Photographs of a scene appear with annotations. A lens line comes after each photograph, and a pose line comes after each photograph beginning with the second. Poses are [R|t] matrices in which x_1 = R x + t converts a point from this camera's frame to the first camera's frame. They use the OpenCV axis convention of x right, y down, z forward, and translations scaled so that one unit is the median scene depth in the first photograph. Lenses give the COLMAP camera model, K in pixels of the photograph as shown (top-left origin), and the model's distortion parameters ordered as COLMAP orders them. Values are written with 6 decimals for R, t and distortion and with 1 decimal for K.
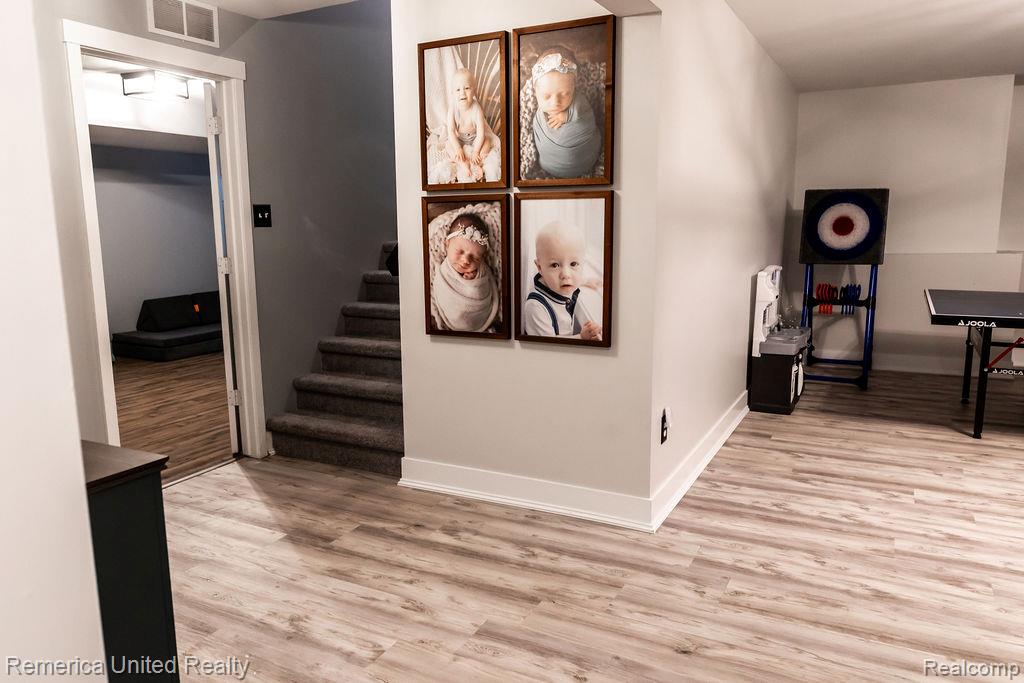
lens RADIAL K [[729.3, 0, 512.0], [0, 729.3, 341.5], [0, 0, 1]] dist [0.001606, -0.000297]
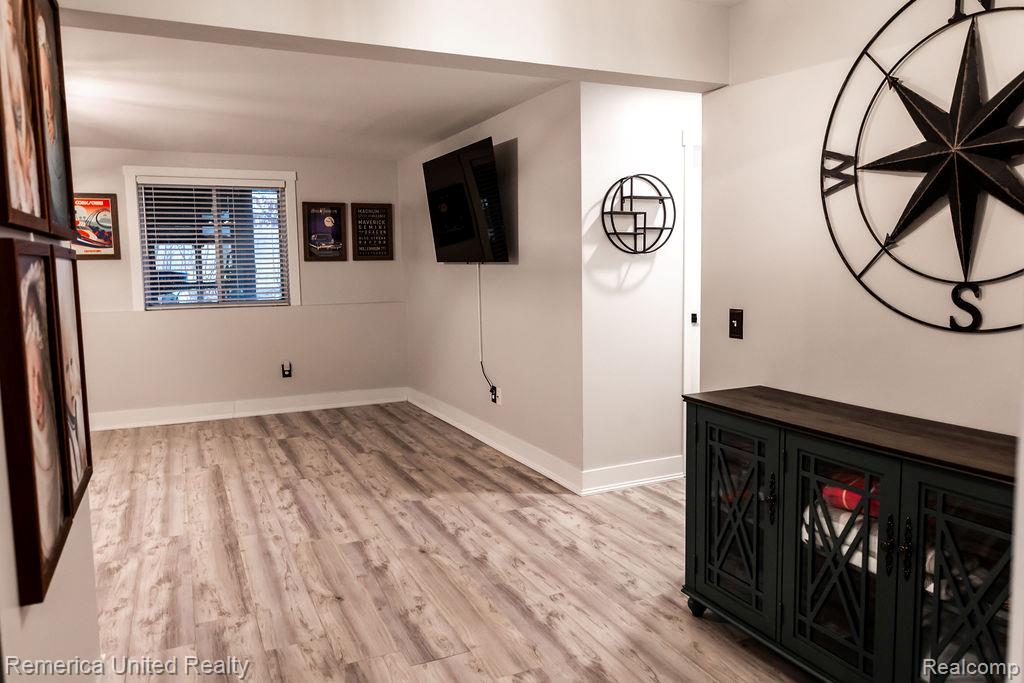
lens RADIAL K [[683.2, 0, 512.6], [0, 683.2, 333.2], [0, 0, 1]] dist [0.008403, 0.000961]
pose [[-0.784149, -0.036923, 0.619473, -0.600336], [0.125161, 0.968305, 0.216148, -0.216542], [-0.607820, 0.247026, -0.754674, 1.262396]]
